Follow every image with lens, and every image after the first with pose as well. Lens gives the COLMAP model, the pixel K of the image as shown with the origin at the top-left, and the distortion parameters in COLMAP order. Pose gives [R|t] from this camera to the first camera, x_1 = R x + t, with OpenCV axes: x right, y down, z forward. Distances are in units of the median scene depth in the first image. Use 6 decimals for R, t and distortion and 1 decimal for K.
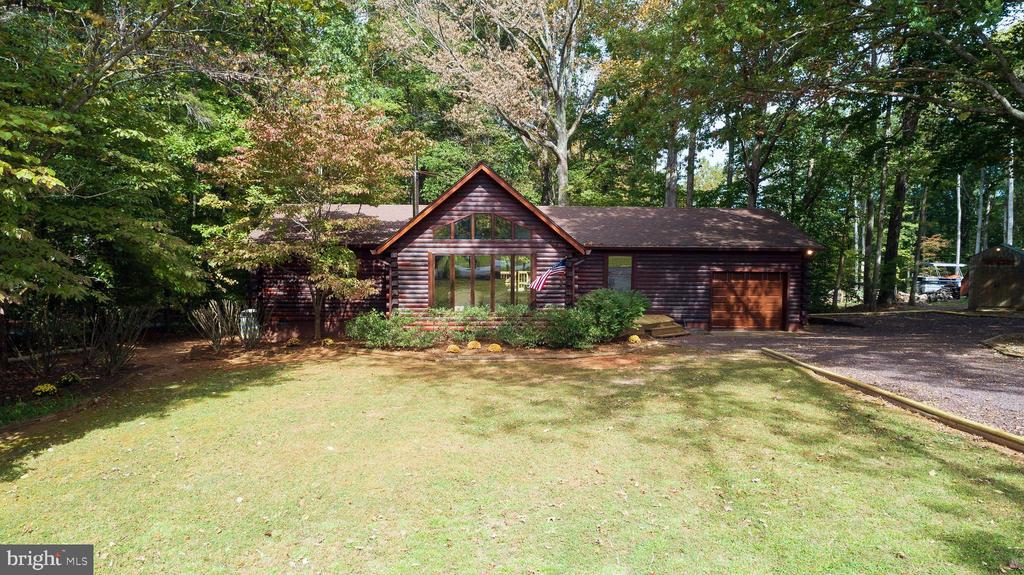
lens RADIAL K [[696.9, 0, 534.6], [0, 696.9, 287.0], [0, 0, 1]] dist [0.004077, 0.000298]
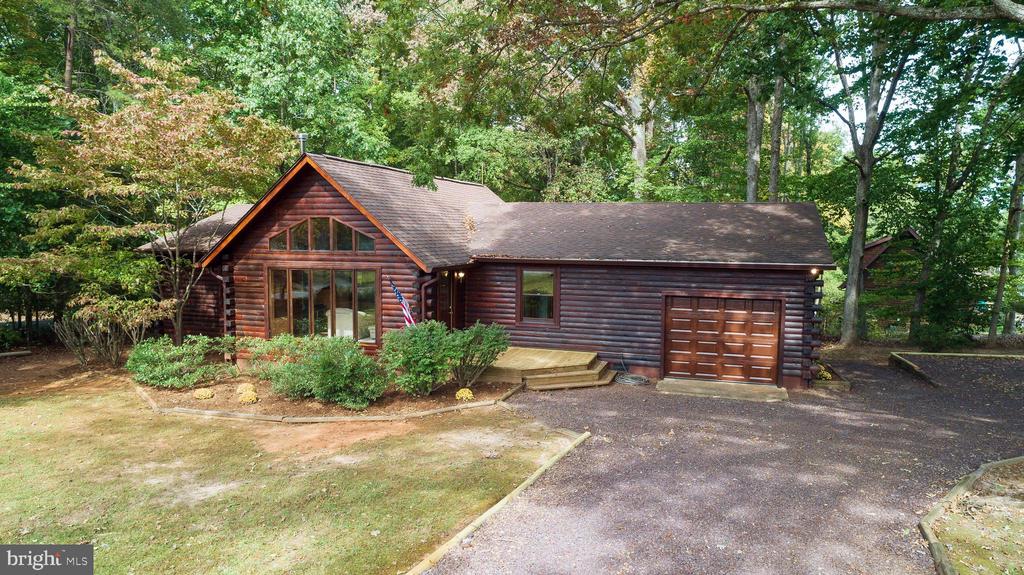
lens RADIAL K [[694.9, 0, 512.0], [0, 694.9, 287.5], [0, 0, 1]] dist [-0.004371, -0.001363]
pose [[0.922948, 0.031370, -0.383645, 0.365485], [-0.024381, 0.999437, 0.023069, -0.041535], [0.384153, -0.011938, 0.923192, 0.295962]]
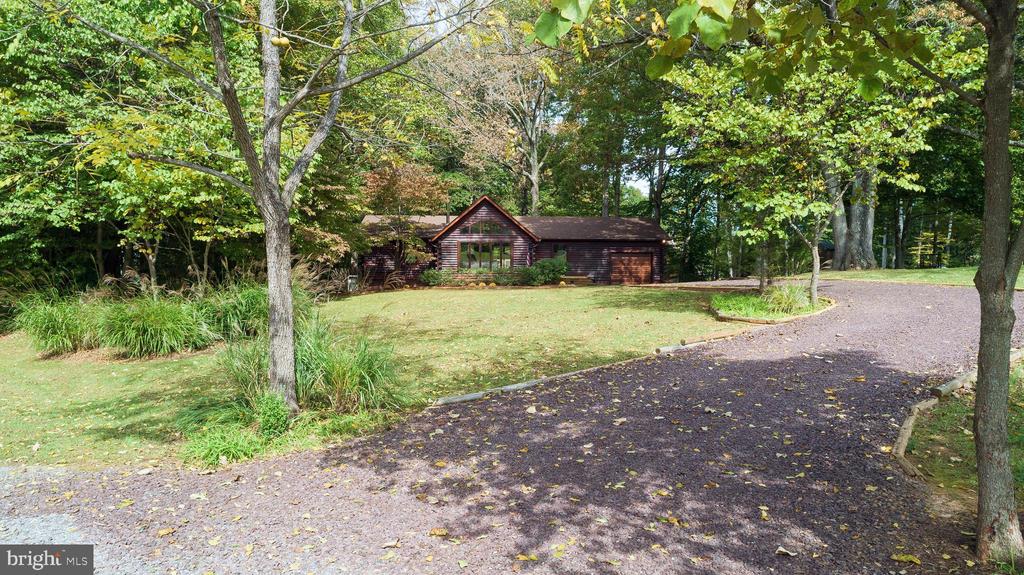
lens RADIAL K [[694.9, 0, 512.0], [0, 694.9, 287.5], [0, 0, 1]] dist [-0.004371, -0.001363]
pose [[0.999859, -0.000989, -0.016745, 0.027565], [0.000822, 0.999950, -0.009976, 0.085660], [0.016754, 0.009961, 0.999810, -0.795376]]
